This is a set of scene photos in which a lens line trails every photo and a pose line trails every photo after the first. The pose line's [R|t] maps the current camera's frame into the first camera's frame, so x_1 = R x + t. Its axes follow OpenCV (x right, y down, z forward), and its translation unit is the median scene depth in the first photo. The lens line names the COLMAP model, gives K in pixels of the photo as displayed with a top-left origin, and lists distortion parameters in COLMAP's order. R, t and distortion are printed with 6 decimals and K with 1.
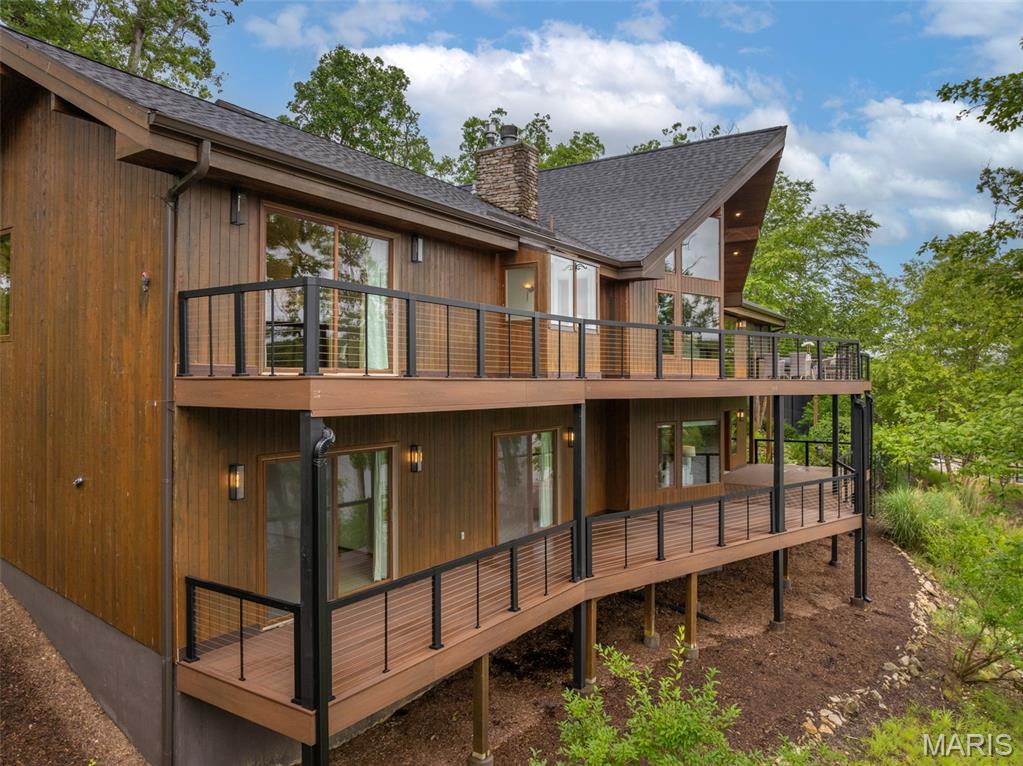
lens RADIAL K [[721.5, 0, 511.6], [0, 721.5, 384.6], [0, 0, 1]] dist [-0.039000, 0.007663]
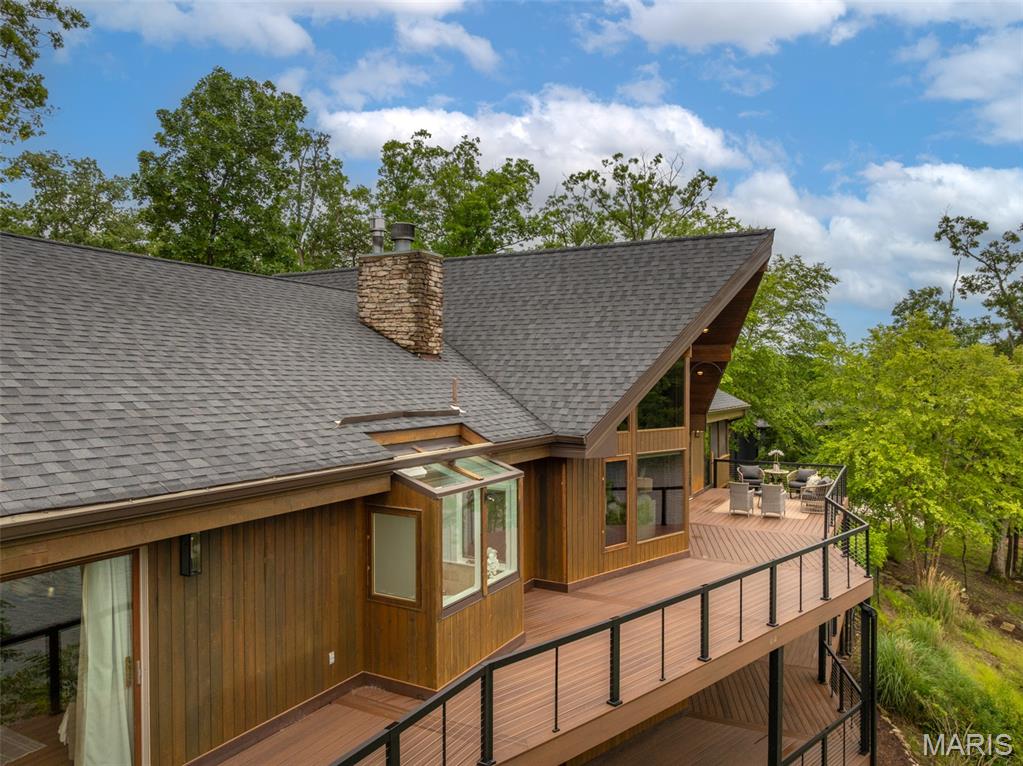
lens RADIAL K [[721.5, 0, 512.4], [0, 721.5, 379.7], [0, 0, 1]] dist [-0.039000, 0.007663]
pose [[0.996011, 0.001994, 0.089208, 0.018739], [-0.001936, 0.999998, -0.000737, -0.090139], [-0.089209, 0.000562, 0.996013, 0.119823]]
